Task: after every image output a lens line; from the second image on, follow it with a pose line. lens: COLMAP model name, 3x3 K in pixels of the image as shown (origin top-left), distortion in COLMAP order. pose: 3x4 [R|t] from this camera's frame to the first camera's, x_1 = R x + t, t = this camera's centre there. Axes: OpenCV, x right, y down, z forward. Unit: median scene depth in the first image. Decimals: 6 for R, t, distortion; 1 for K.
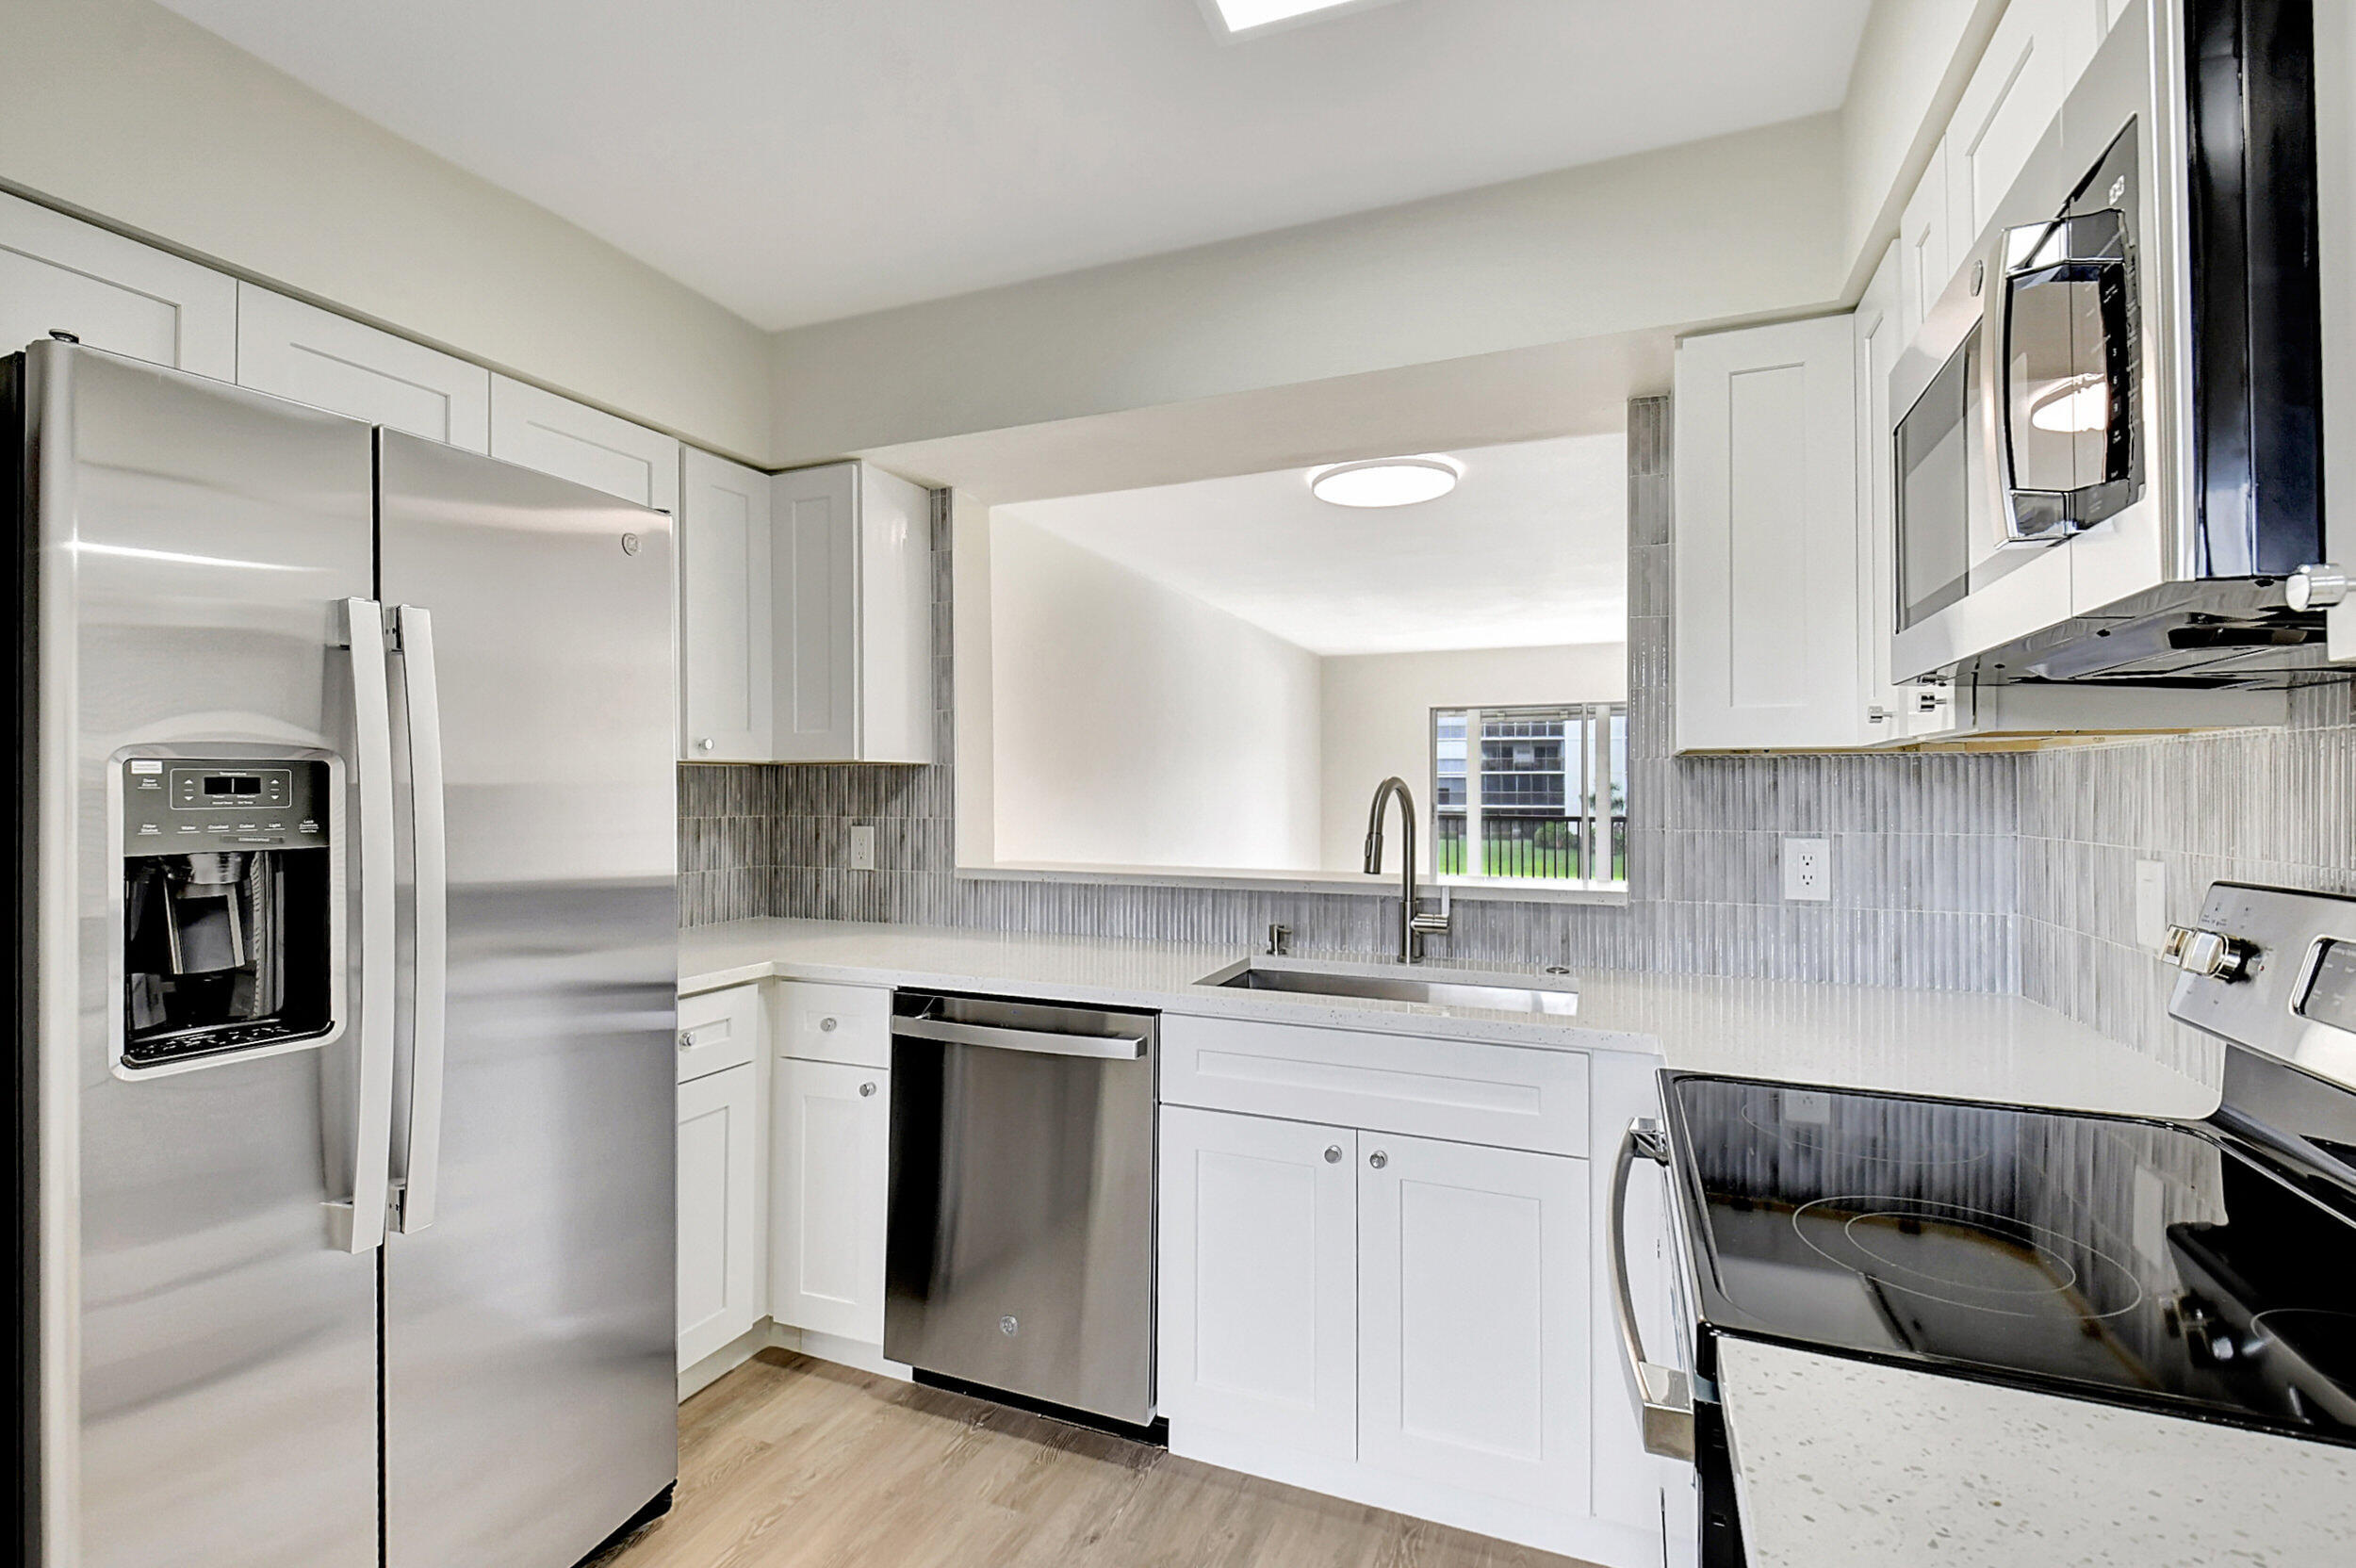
lens RADIAL K [[1065.2, 0, 1175.7], [0, 1065.2, 779.6], [0, 0, 1]] dist [0.032400, -0.021058]
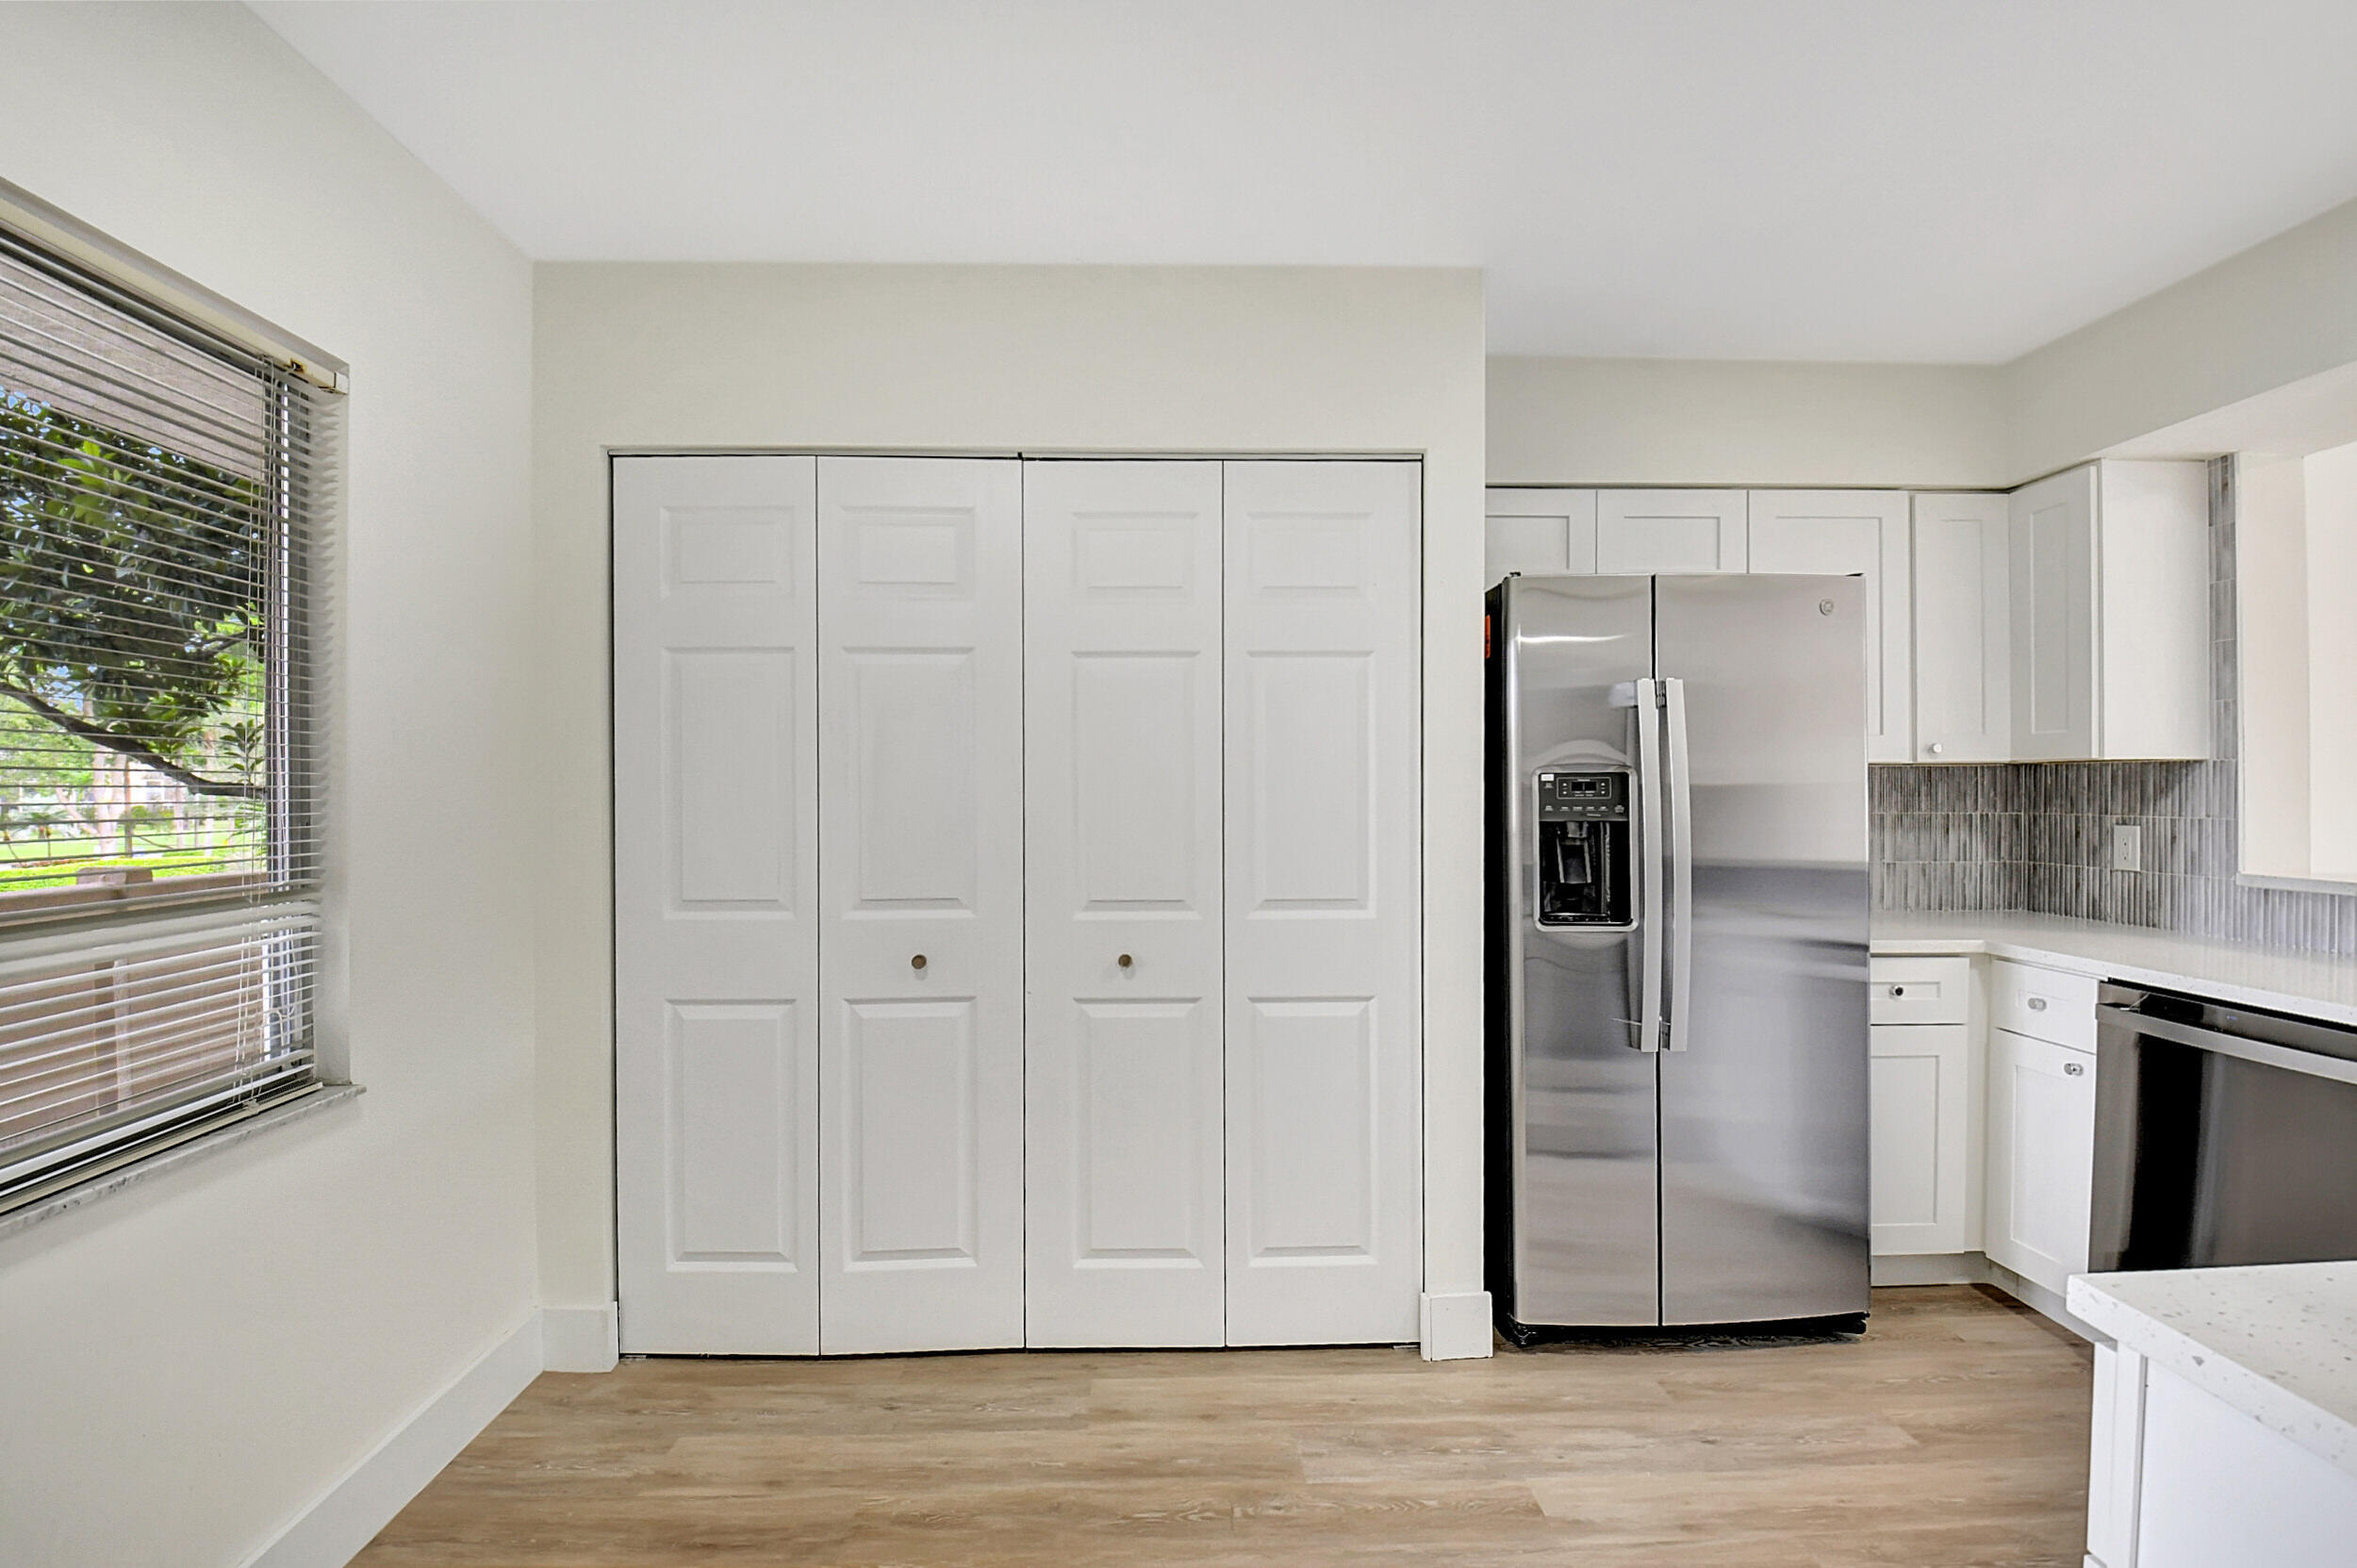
lens RADIAL K [[1090.5, 0, 1147.7], [0, 1090.5, 791.8], [0, 0, 1]] dist [0.028697, -0.036008]
pose [[0.403674, 0.000187, -0.914903, 0.296915], [0.010200, 0.999937, 0.004705, -0.000843], [0.914846, -0.011232, 0.403646, -0.247524]]
